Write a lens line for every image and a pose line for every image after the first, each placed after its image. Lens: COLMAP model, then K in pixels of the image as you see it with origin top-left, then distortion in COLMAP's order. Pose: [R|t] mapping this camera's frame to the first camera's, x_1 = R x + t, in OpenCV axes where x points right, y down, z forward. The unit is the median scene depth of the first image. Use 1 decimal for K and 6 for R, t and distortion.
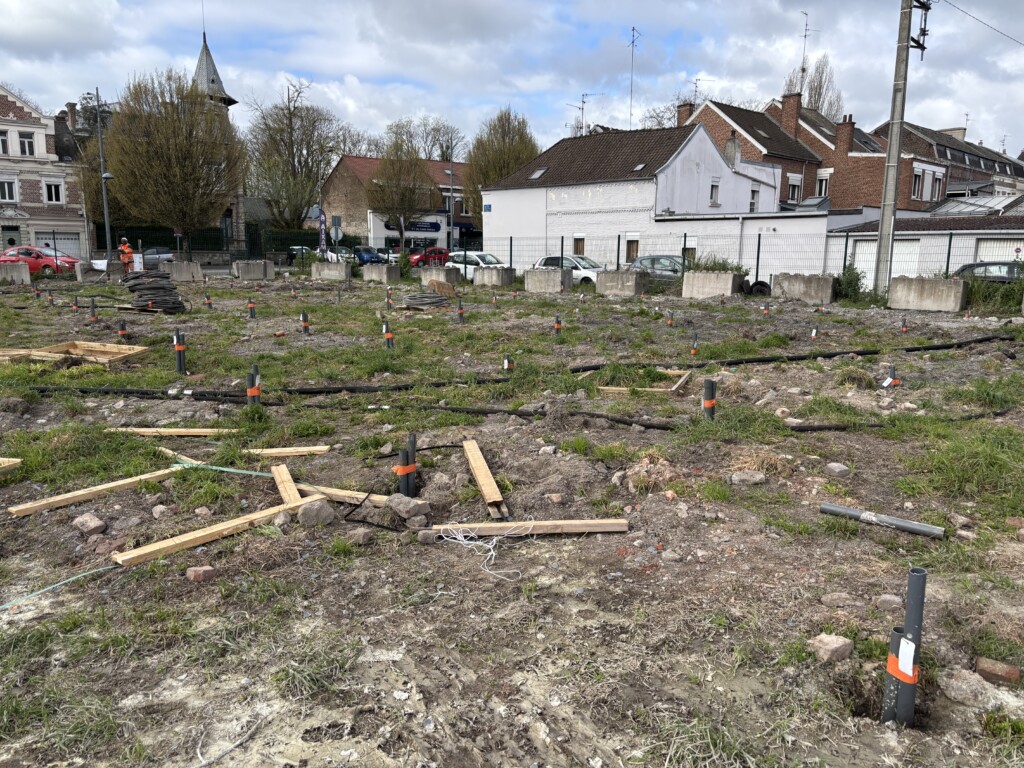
lens RADIAL K [[770.8, 0, 512.0], [0, 770.8, 384.0], [0, 0, 1]] dist [0.002048, -0.001125]
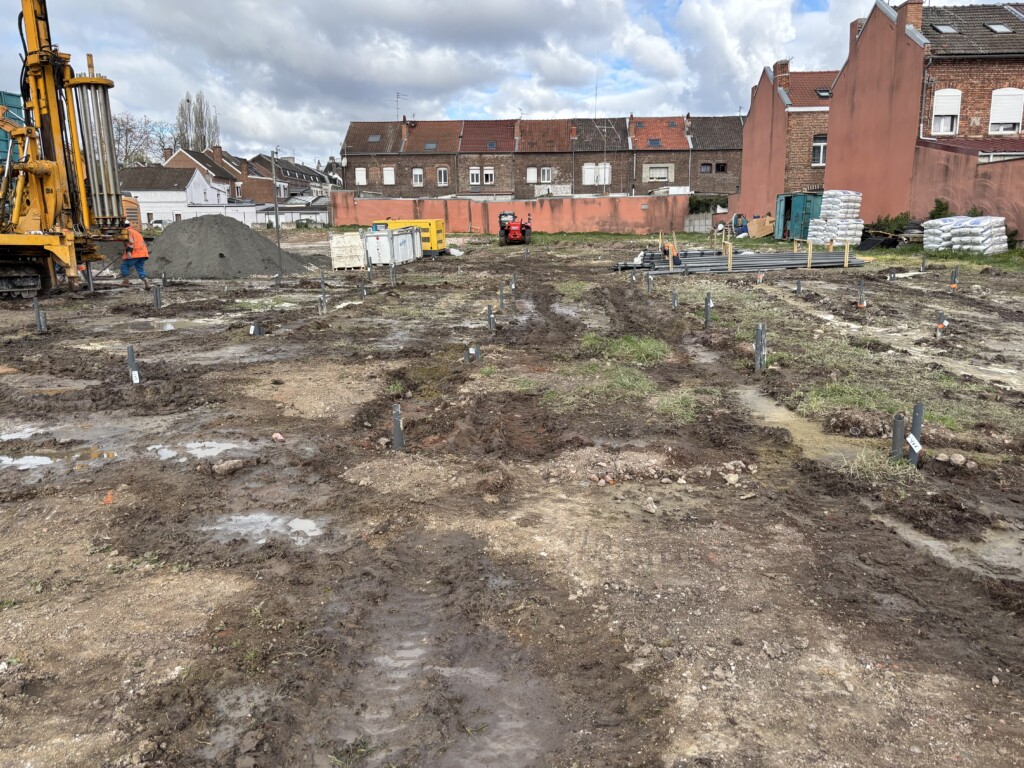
lens RADIAL K [[770.8, 0, 512.0], [0, 770.8, 384.0], [0, 0, 1]] dist [0.002048, -0.001125]
pose [[0.716751, -0.150404, 0.680916, -0.765289], [0.131644, 0.988089, 0.079682, 0.269637], [-0.684791, 0.032527, 0.728013, -1.384176]]
